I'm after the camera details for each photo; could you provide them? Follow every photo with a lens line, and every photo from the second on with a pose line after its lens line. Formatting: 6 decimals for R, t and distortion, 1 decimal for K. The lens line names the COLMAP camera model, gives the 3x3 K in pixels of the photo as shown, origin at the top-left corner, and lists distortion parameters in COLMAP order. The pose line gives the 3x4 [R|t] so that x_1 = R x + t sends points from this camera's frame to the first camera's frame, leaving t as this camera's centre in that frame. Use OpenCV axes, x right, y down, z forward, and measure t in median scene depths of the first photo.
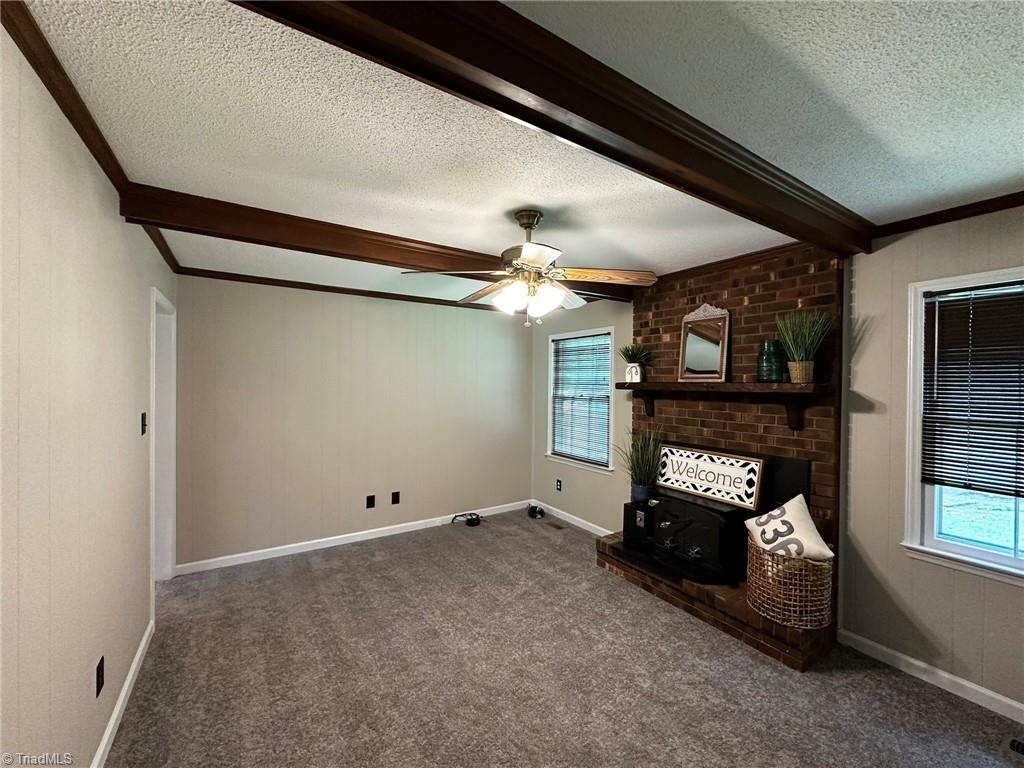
lens RADIAL K [[407.6, 0, 511.5], [0, 407.6, 386.3], [0, 0, 1]] dist [-0.002370, 0.000462]
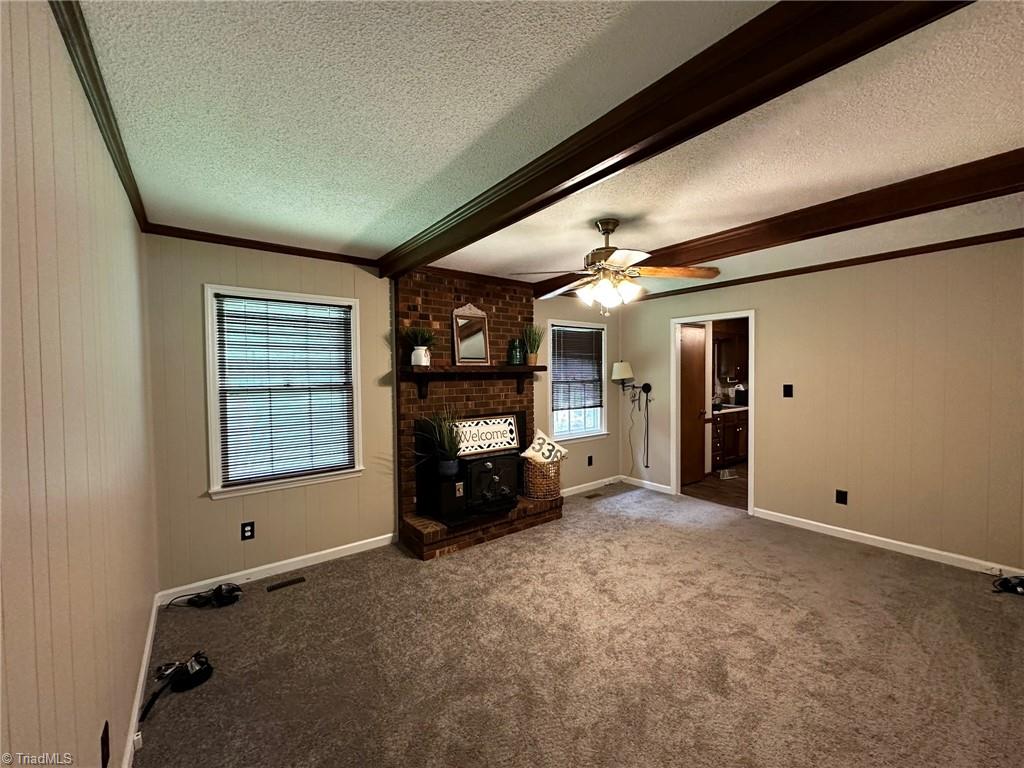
lens RADIAL K [[407.6, 0, 512.2], [0, 407.6, 385.8], [0, 0, 1]] dist [-0.002370, 0.000462]
pose [[-0.085826, -0.040889, 0.995471, -0.867199], [0.017439, 0.998943, 0.042535, 0.001472], [-0.996158, 0.021010, -0.085022, 1.050288]]
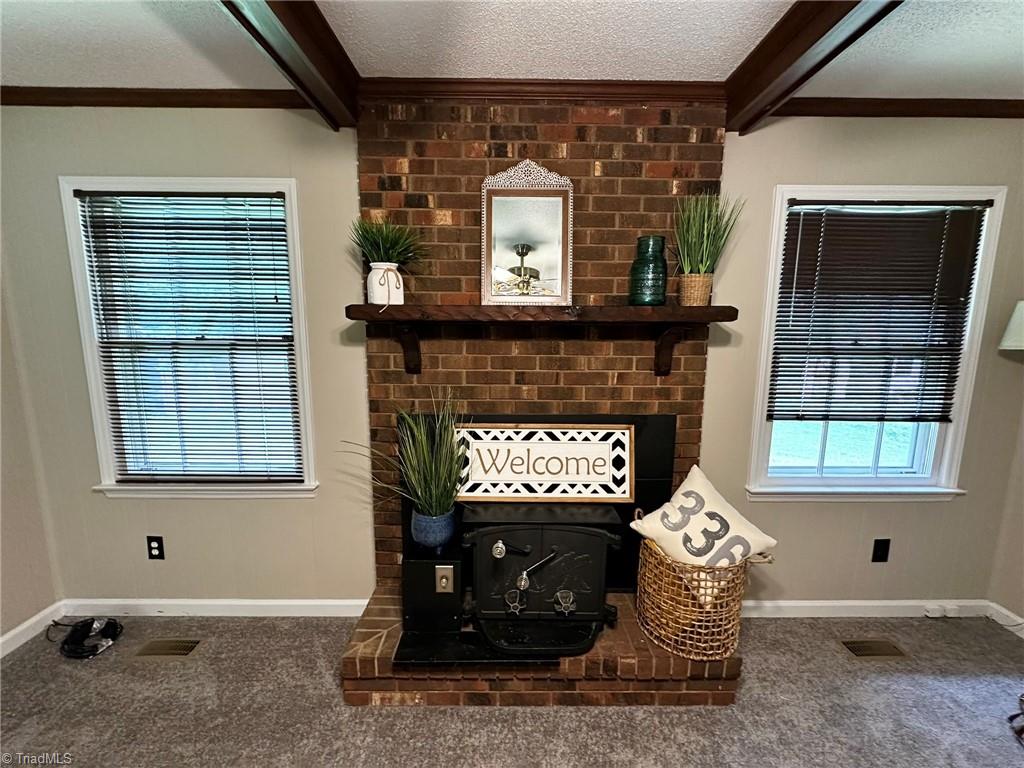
lens RADIAL K [[407.6, 0, 511.6], [0, 407.6, 385.3], [0, 0, 1]] dist [-0.002370, 0.000462]
pose [[0.534320, -0.128731, 0.835422, -0.033263], [0.005380, 0.988833, 0.148929, 0.015391], [-0.845265, -0.075081, 0.529046, 0.756049]]
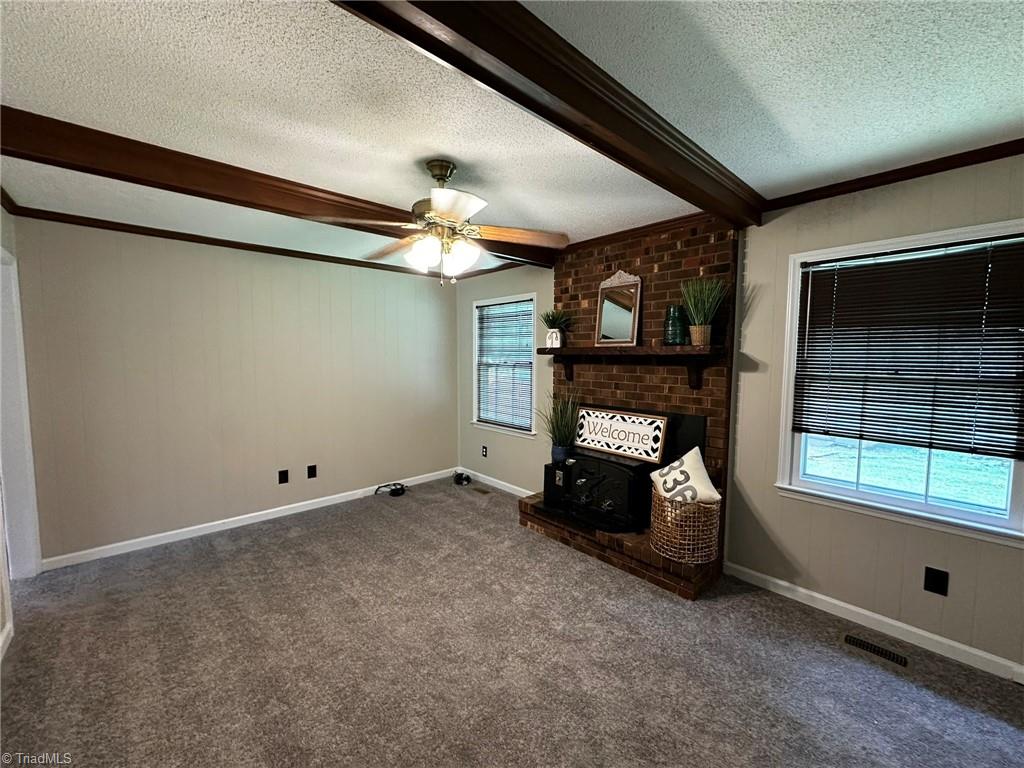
lens RADIAL K [[407.6, 0, 511.7], [0, 407.6, 386.3], [0, 0, 1]] dist [-0.002370, 0.000462]
pose [[0.986012, -0.016893, 0.165813, 0.028763], [0.005453, 0.997587, 0.069210, 0.019060], [-0.166582, -0.067338, 0.983726, 0.006883]]
